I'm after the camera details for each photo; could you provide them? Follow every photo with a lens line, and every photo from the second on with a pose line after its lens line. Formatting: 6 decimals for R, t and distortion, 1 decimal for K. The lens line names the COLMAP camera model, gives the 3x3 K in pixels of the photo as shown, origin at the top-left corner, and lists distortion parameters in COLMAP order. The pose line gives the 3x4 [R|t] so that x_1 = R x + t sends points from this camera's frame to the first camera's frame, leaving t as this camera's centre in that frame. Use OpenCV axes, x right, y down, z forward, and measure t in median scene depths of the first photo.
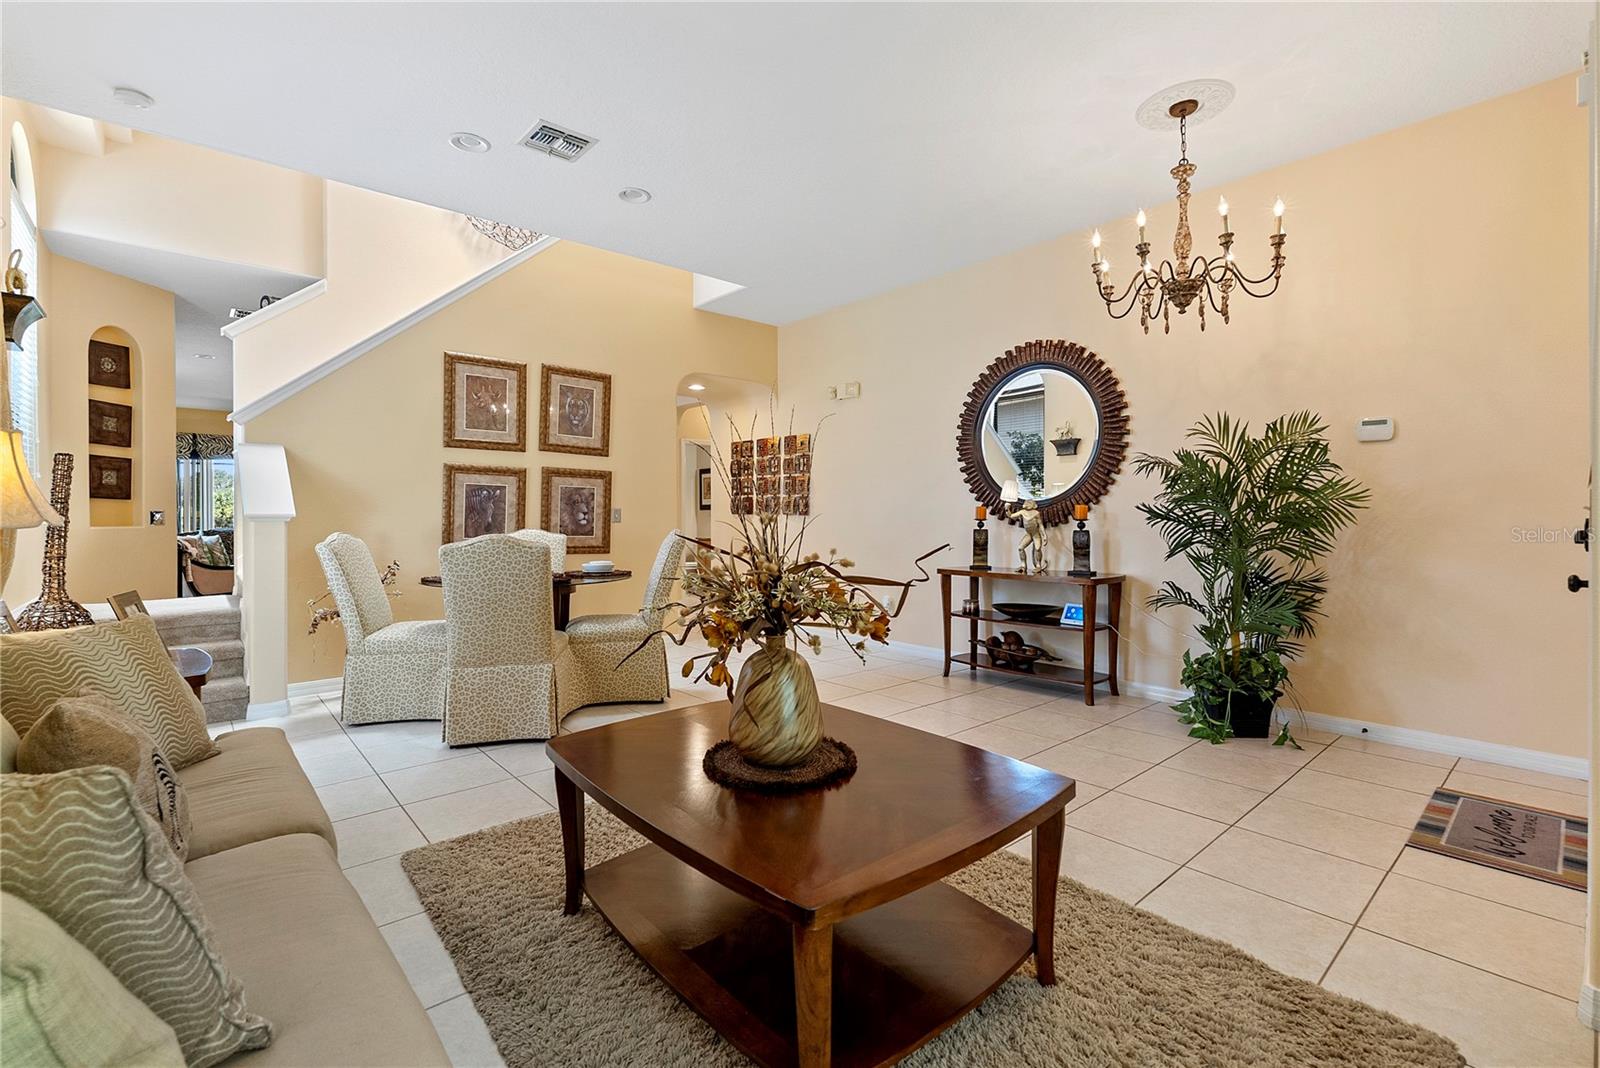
lens RADIAL K [[717.9, 0, 797.6], [0, 717.9, 529.4], [0, 0, 1]] dist [-0.000456, -0.000012]
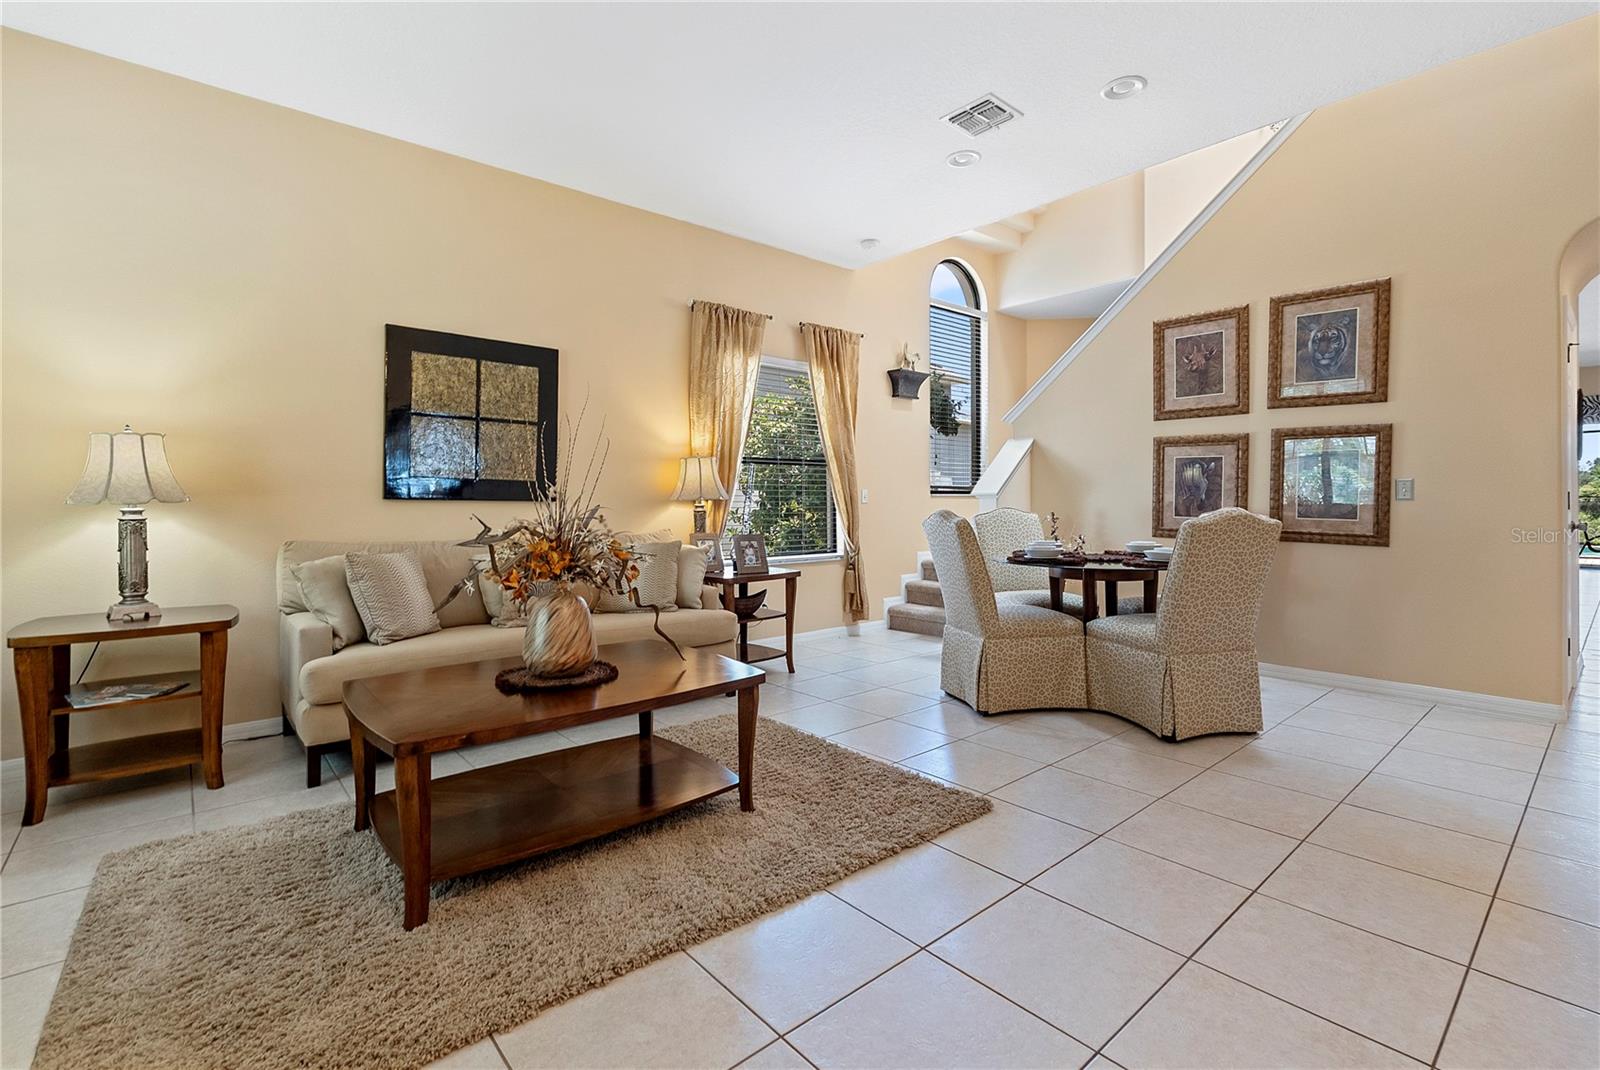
lens RADIAL K [[717.9, 0, 808.2], [0, 717.9, 506.4], [0, 0, 1]] dist [-0.000456, -0.000012]
pose [[0.003816, 0.013693, -0.999899, 0.437014], [-0.011743, 0.999838, 0.013647, -0.007544], [0.999924, 0.011690, 0.003976, 0.502324]]
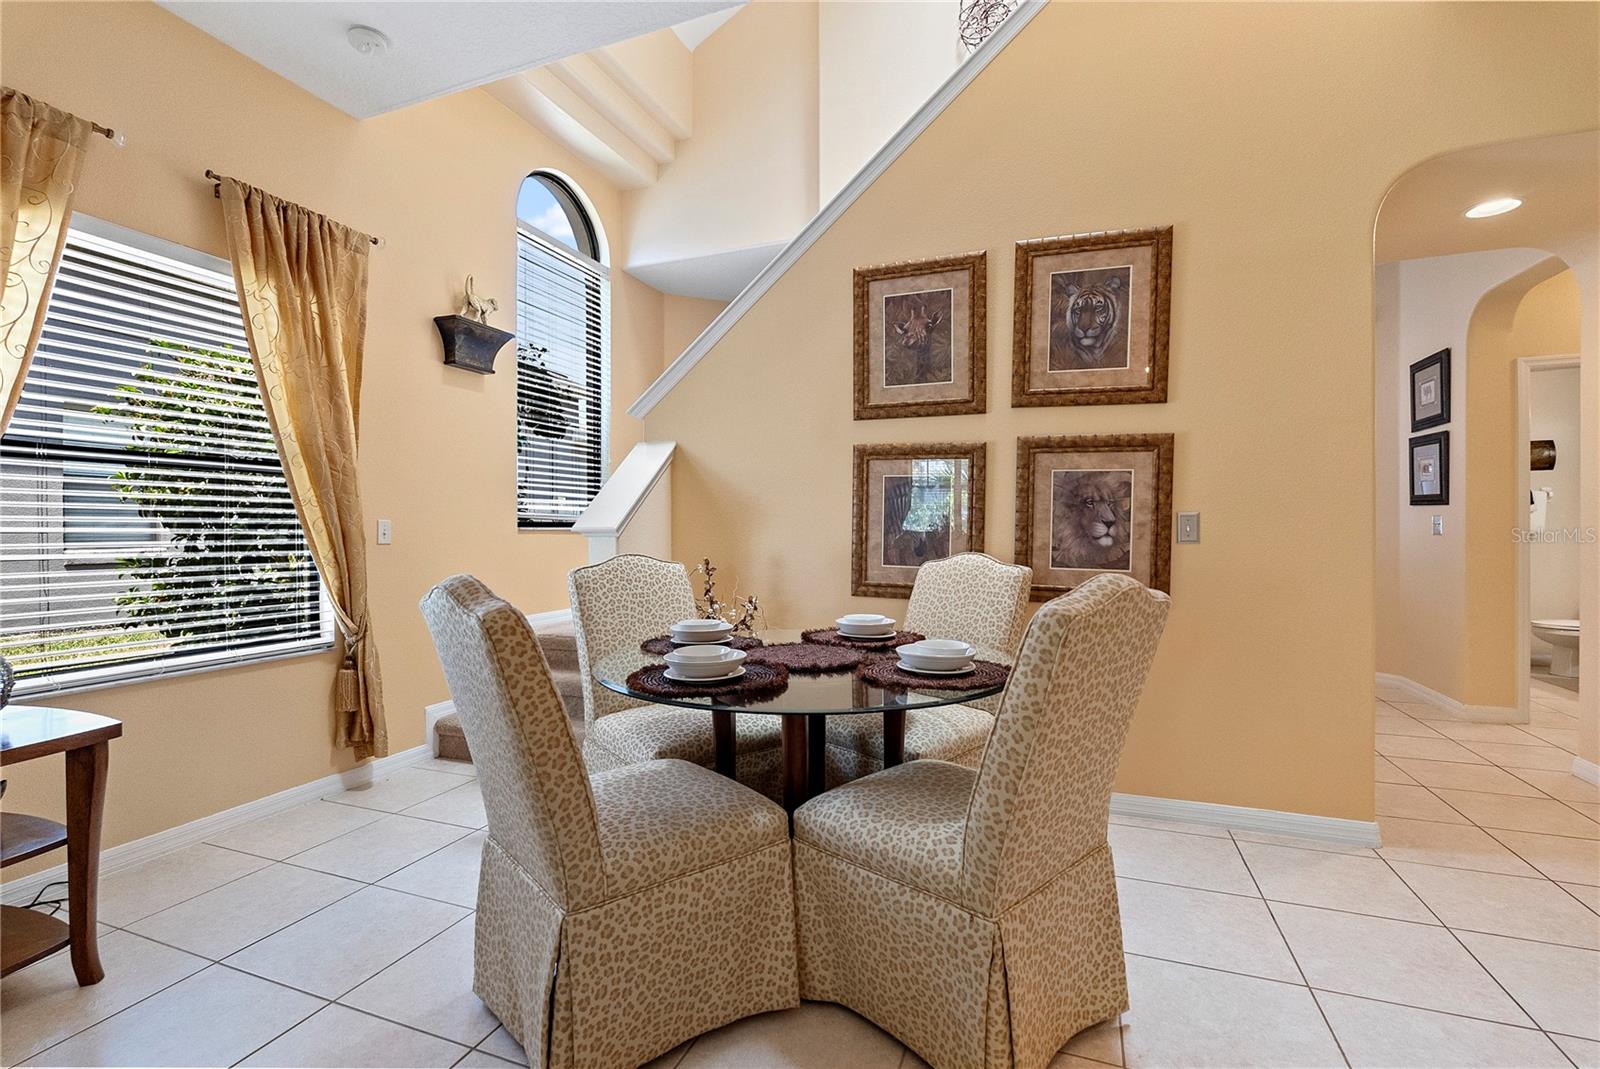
lens RADIAL K [[717.9, 0, 800.1], [0, 717.9, 529.9], [0, 0, 1]] dist [-0.000456, -0.000012]
pose [[0.469815, 0.005573, -0.882747, 0.041013], [-0.014505, 0.999894, -0.001407, -0.015508], [0.882646, 0.013466, 0.469846, 0.620935]]
